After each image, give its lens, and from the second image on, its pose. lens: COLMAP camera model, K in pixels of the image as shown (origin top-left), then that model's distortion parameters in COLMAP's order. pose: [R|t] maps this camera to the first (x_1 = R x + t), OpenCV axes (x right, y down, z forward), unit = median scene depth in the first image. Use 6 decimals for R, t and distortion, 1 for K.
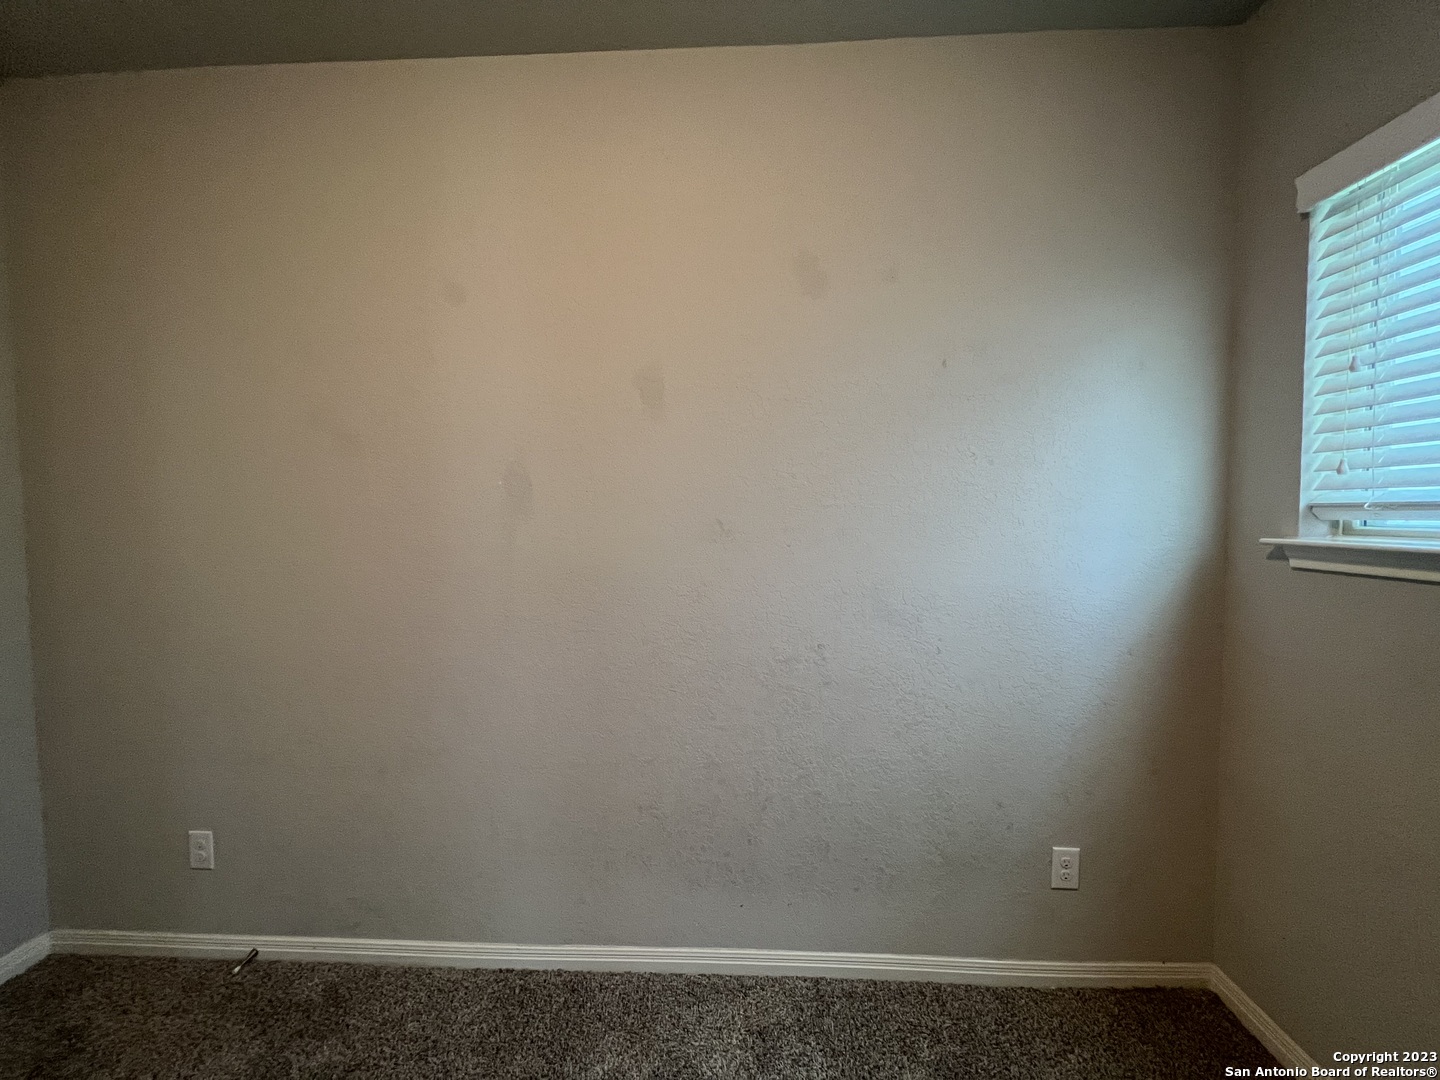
lens RADIAL K [[578.6, 0, 716.8], [0, 578.6, 544.6], [0, 0, 1]] dist [-0.000548, 0.000261]
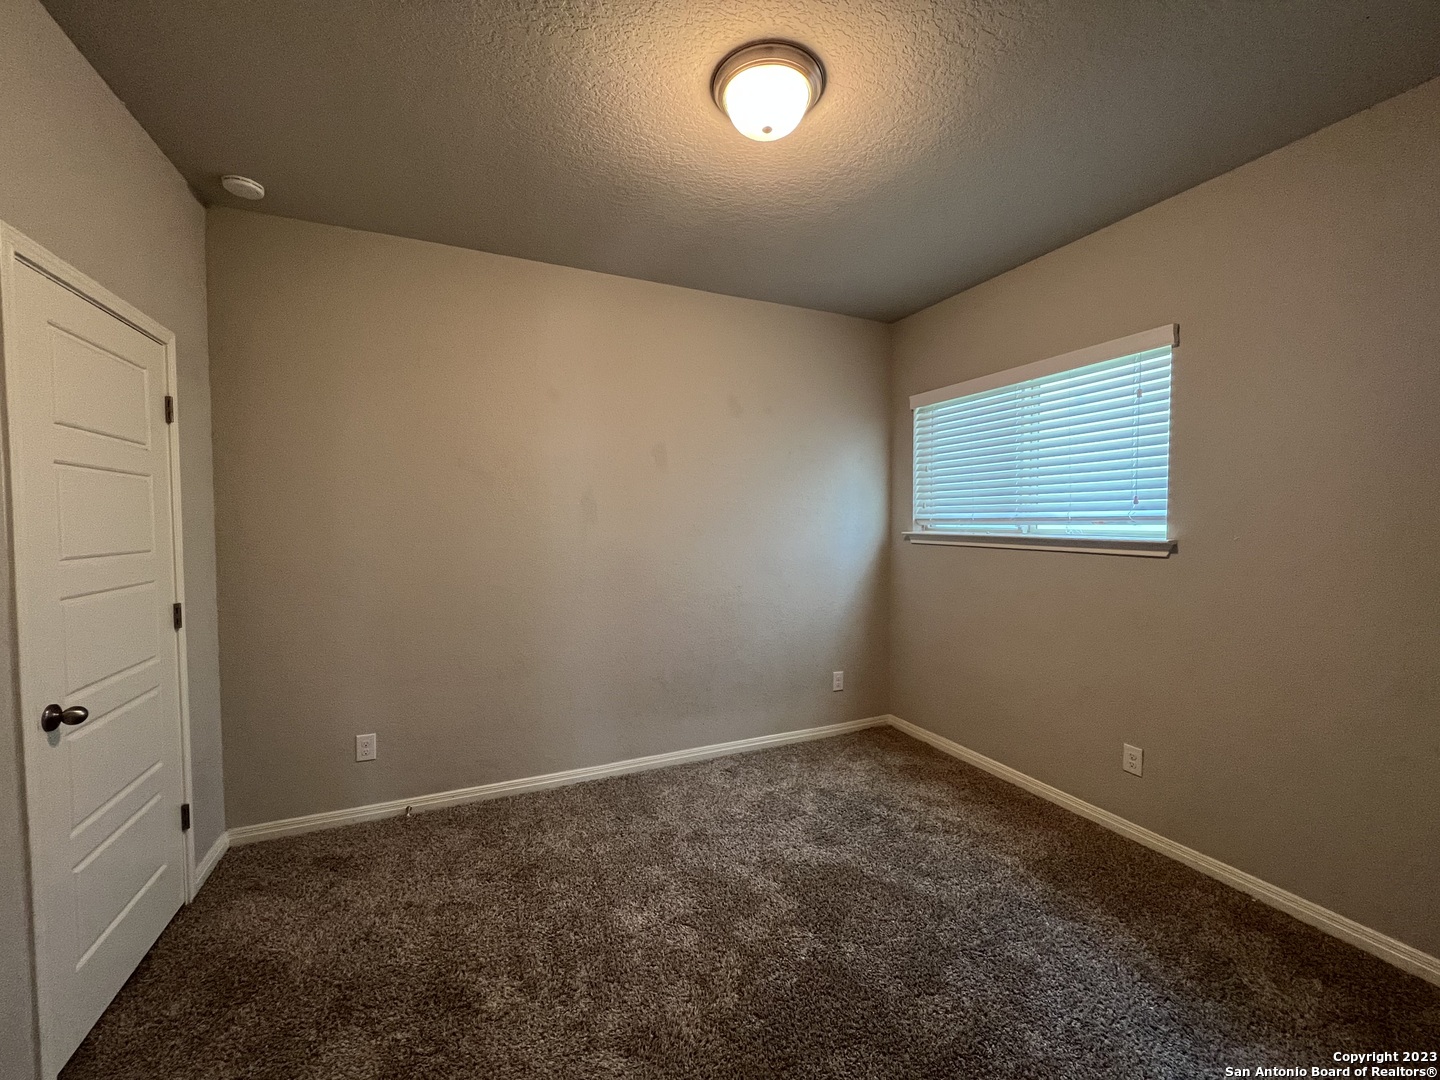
lens RADIAL K [[578.6, 0, 722.7], [0, 578.6, 541.0], [0, 0, 1]] dist [-0.000548, 0.000261]
pose [[0.890711, -0.011985, 0.454412, -0.800634], [0.018404, 0.999784, -0.009706, 0.033865], [-0.454198, 0.017008, 0.890739, -0.791956]]
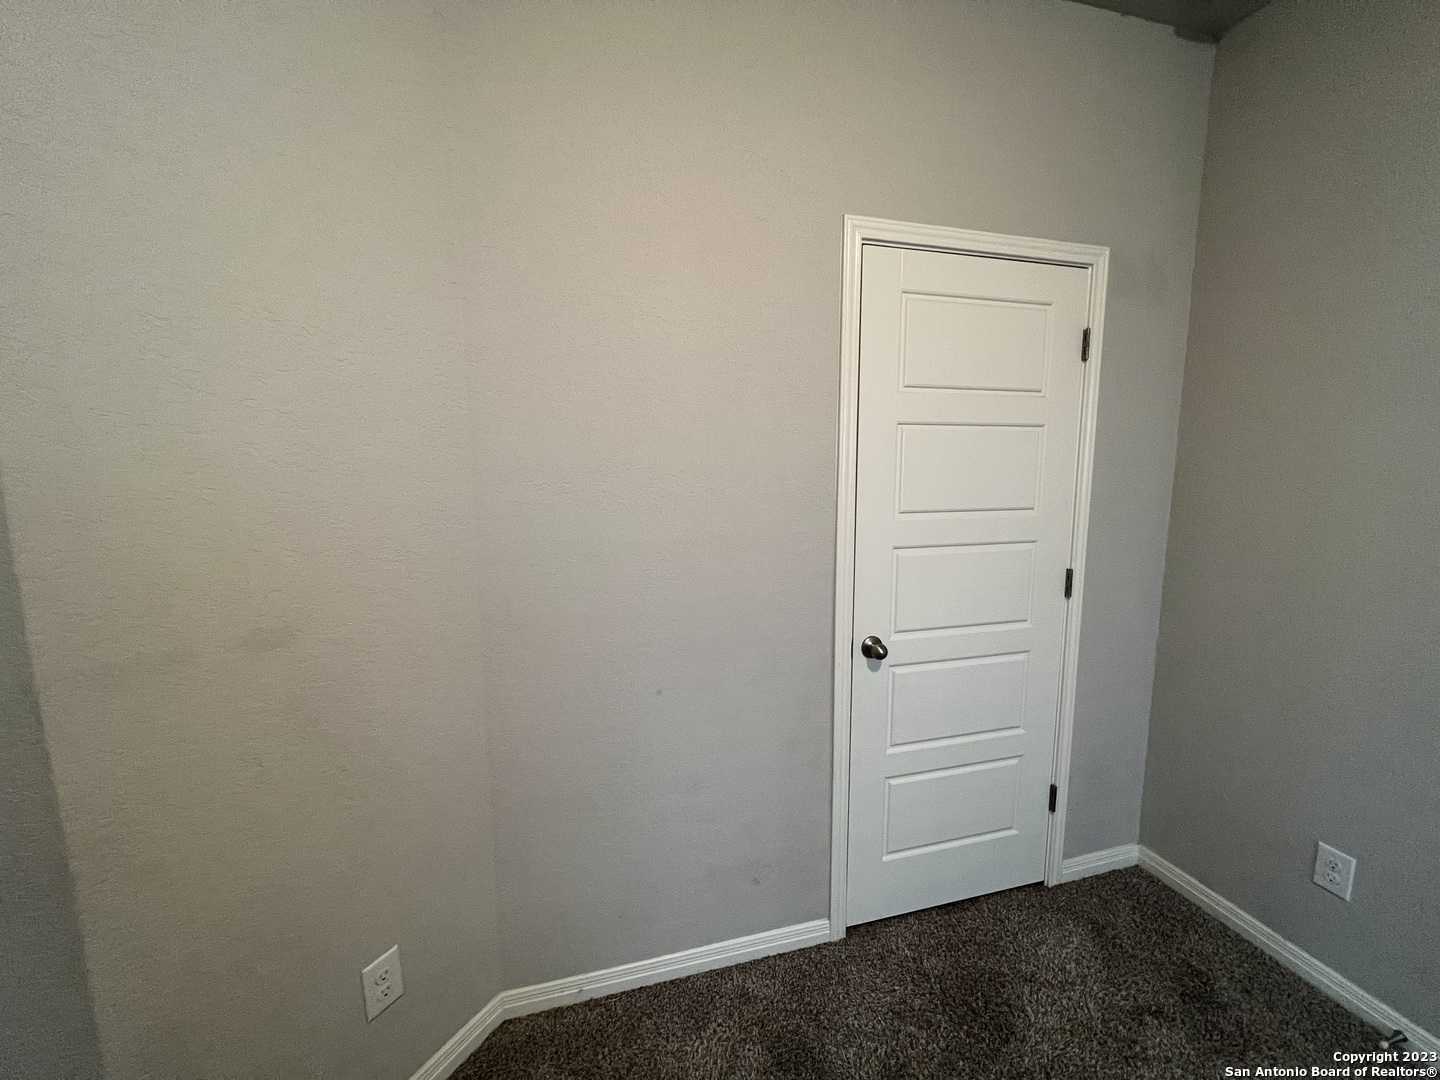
lens RADIAL K [[578.6, 0, 719.1], [0, 578.6, 540.1], [0, 0, 1]] dist [-0.000548, 0.000261]
pose [[0.313098, 0.131475, -0.940576, -0.467572], [-0.045028, 0.991313, 0.123579, -0.026171], [0.948653, 0.003660, 0.316298, -0.147956]]
